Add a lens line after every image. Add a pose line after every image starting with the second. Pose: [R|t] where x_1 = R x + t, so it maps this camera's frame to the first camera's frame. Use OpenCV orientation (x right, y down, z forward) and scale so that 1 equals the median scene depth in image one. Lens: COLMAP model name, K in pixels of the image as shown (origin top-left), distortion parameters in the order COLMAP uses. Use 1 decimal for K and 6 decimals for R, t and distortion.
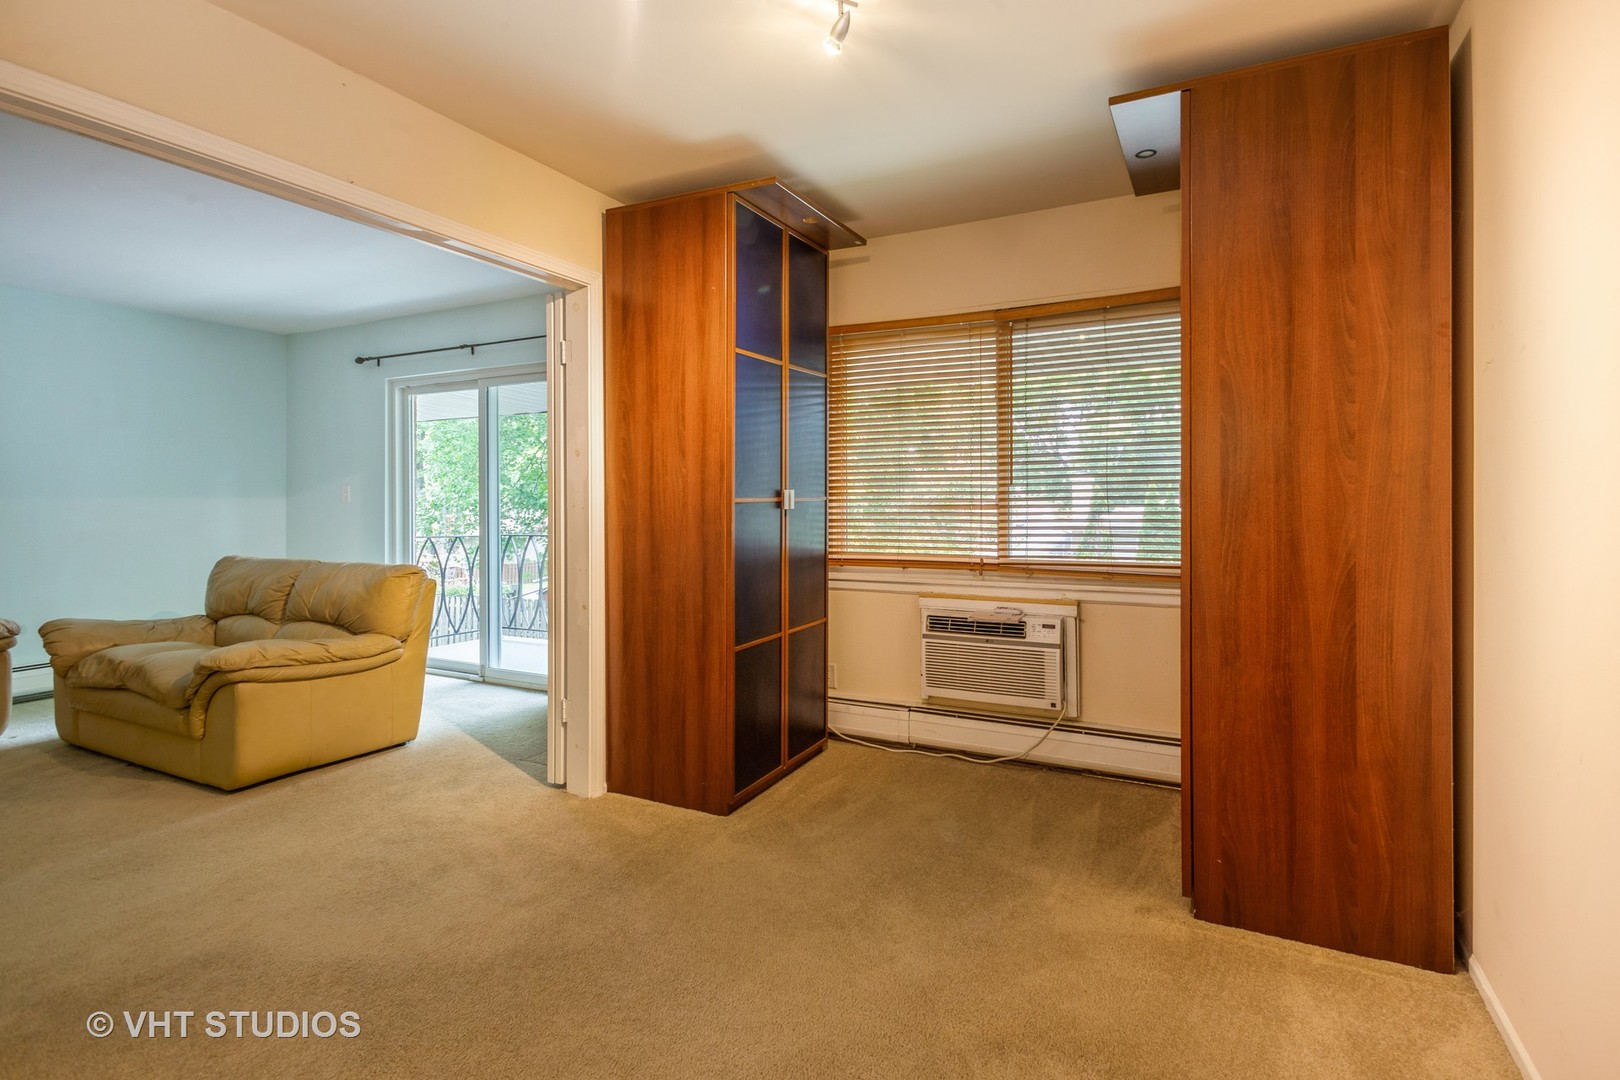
lens RADIAL K [[774.0, 0, 819.1], [0, 774.0, 501.8], [0, 0, 1]] dist [0.018229, 0.000827]
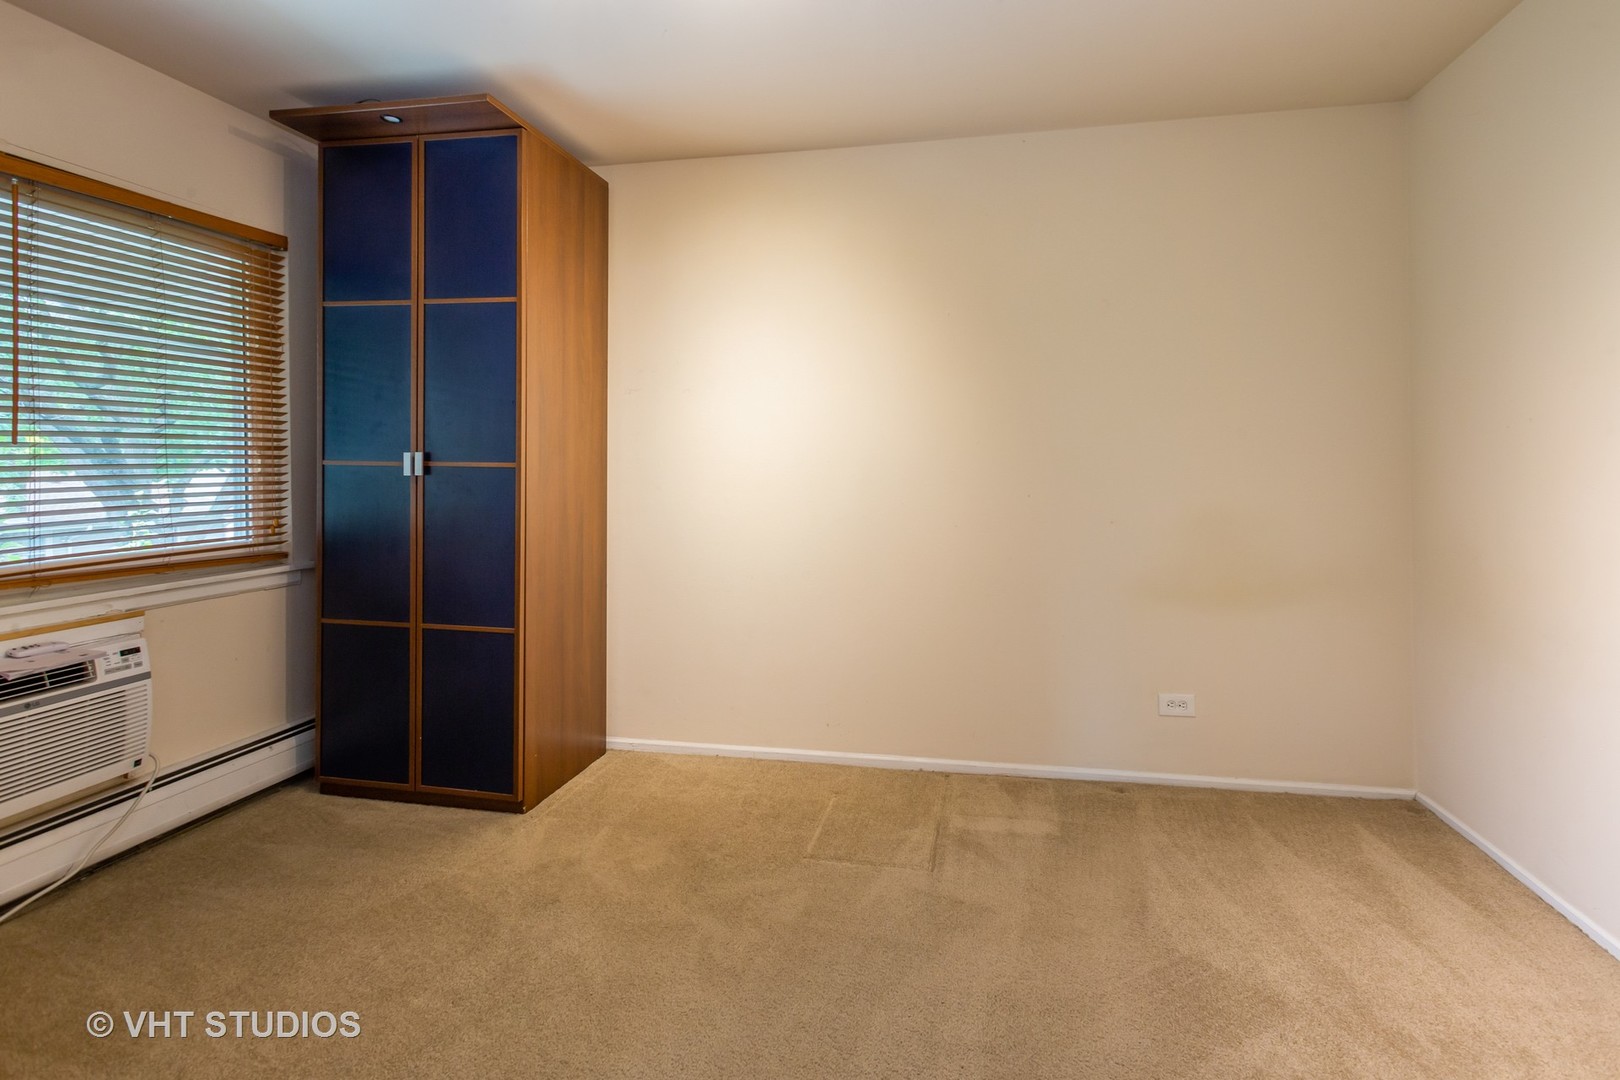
lens RADIAL K [[795.4, 0, 817.2], [0, 795.4, 486.2], [0, 0, 1]] dist [0.006088, 0.000971]
pose [[-0.247618, -0.021336, 0.968623, -0.544562], [0.014177, 0.999571, 0.025642, 0.003018], [-0.968754, 0.020081, -0.247209, 0.578769]]
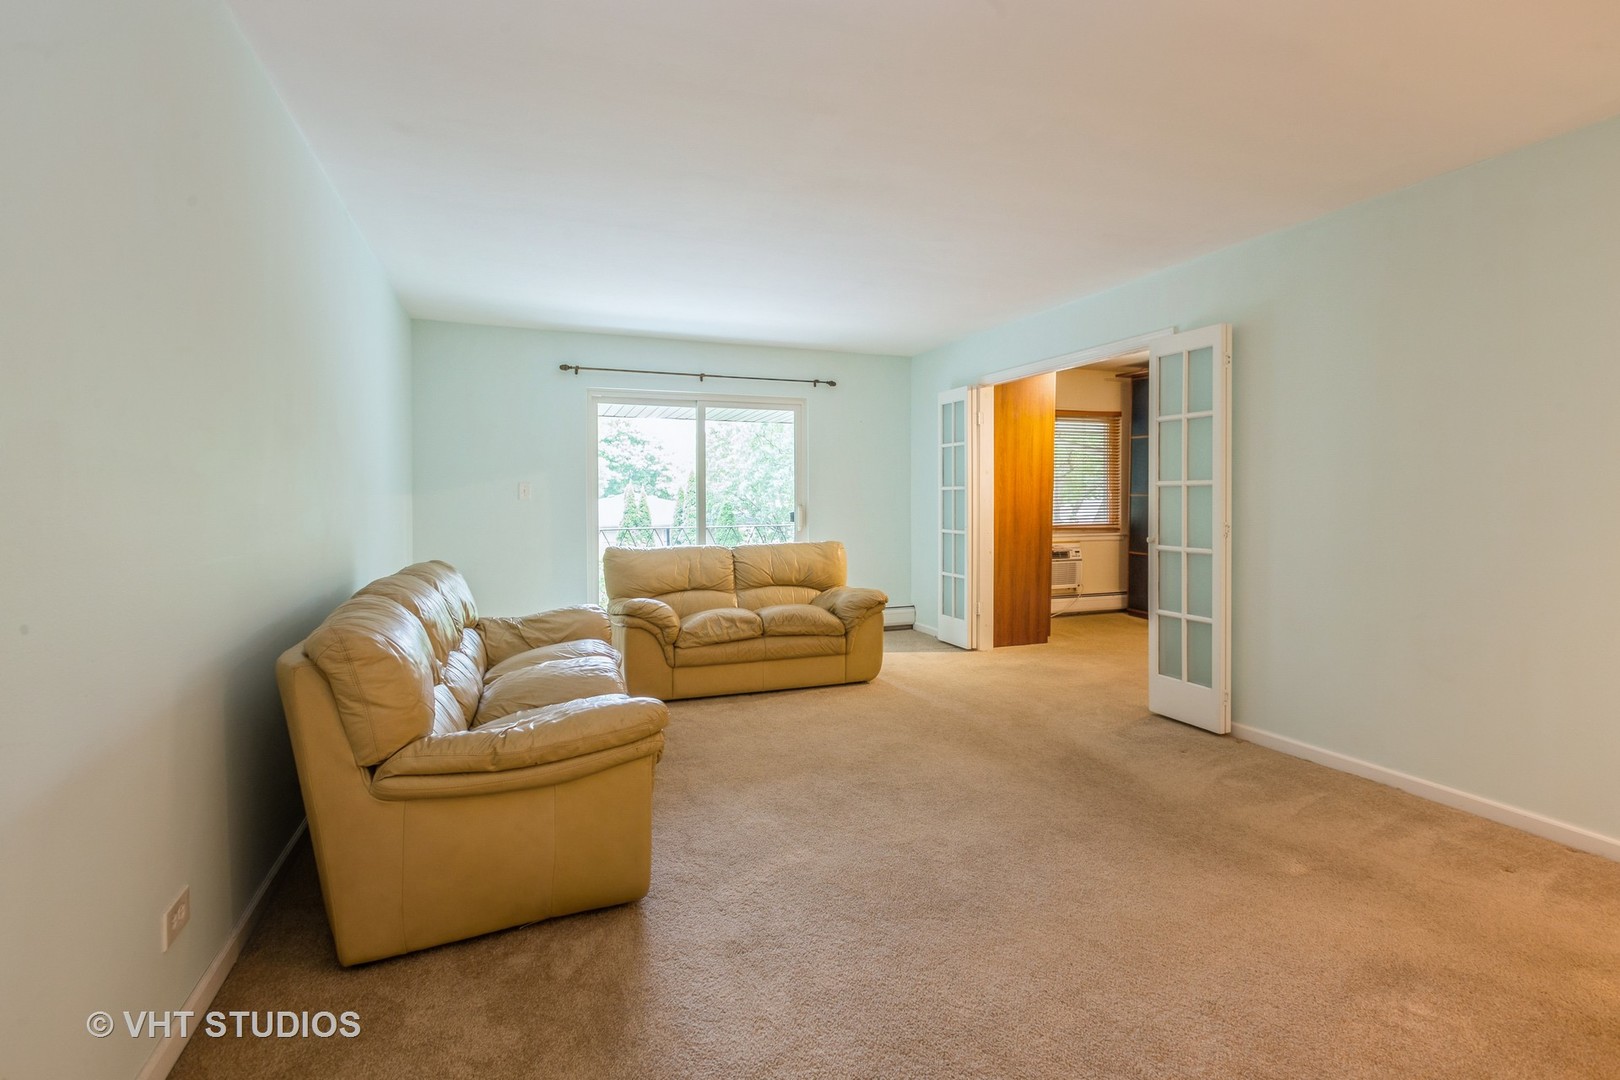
lens RADIAL K [[774.0, 0, 819.1], [0, 774.0, 501.8], [0, 0, 1]] dist [0.018229, 0.000827]
pose [[0.652269, 0.000032, 0.757987, -1.966609], [0.005523, 0.999973, -0.004795, 0.016543], [-0.757967, 0.007314, 0.652252, 0.069468]]
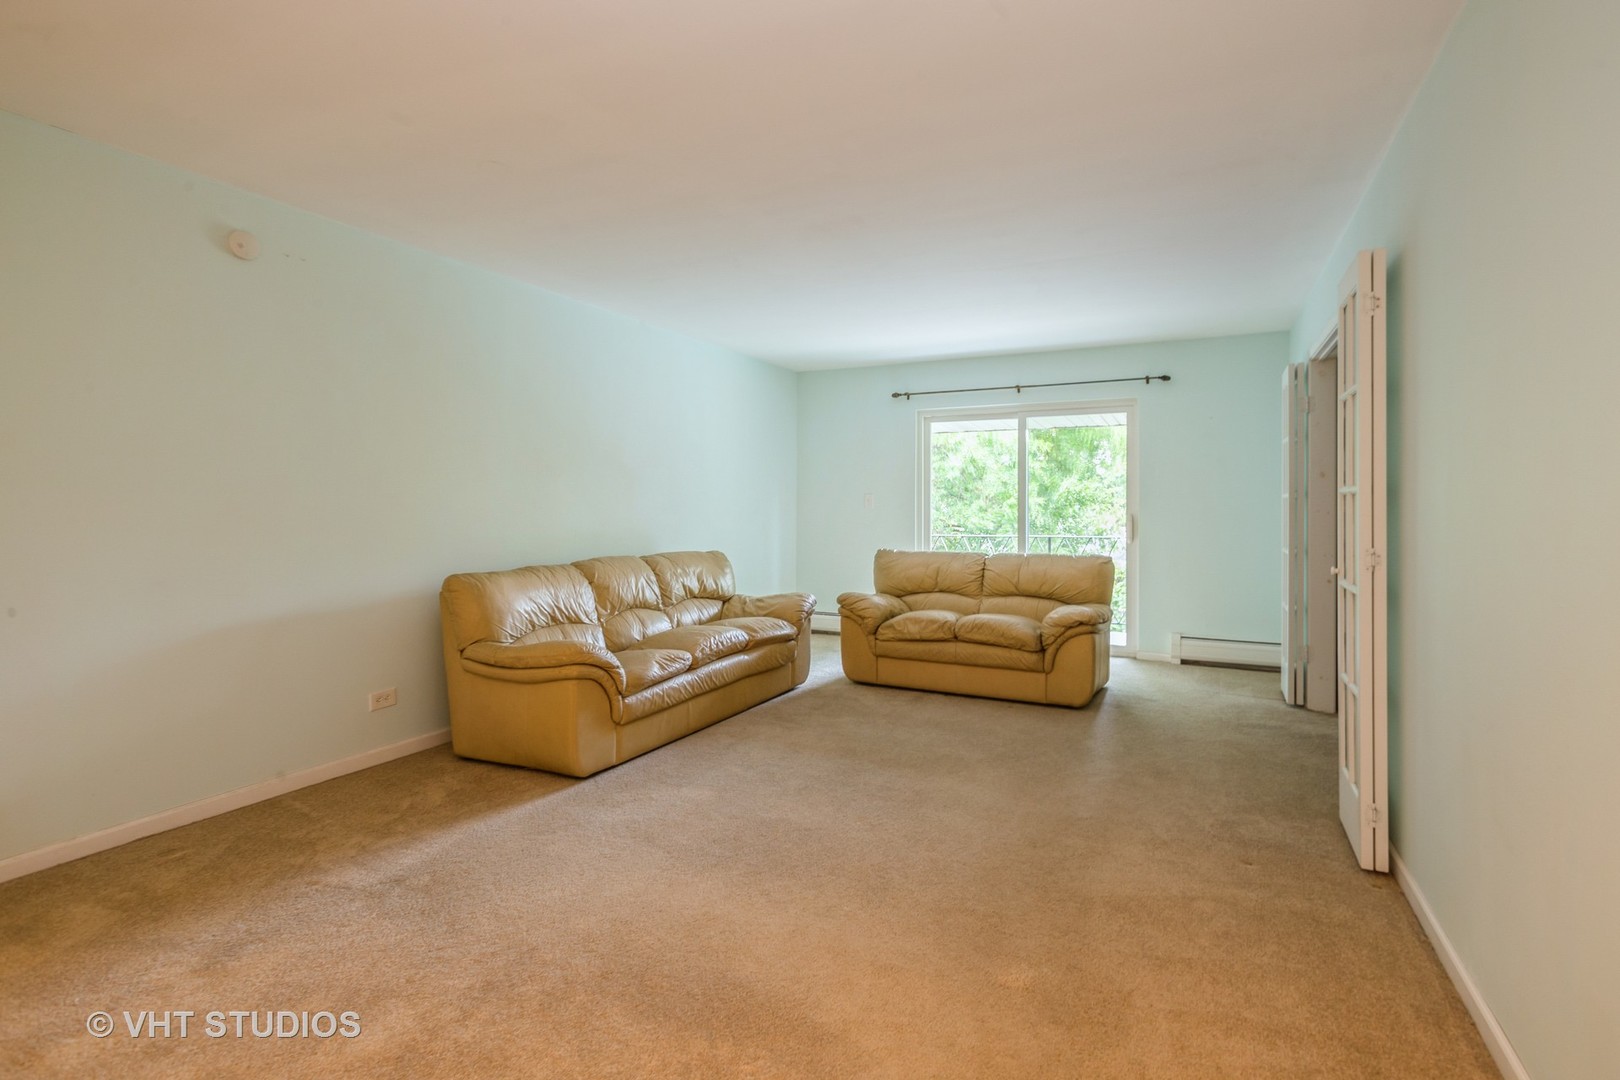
lens RADIAL K [[761.5, 0, 813.8], [0, 761.5, 494.5], [0, 0, 1]] dist [0.001584, 0.000283]
pose [[0.999823, 0.007696, 0.017141, -1.246734], [-0.007298, 0.999704, -0.023193, 0.013558], [-0.017315, 0.023063, 0.999584, -0.382444]]
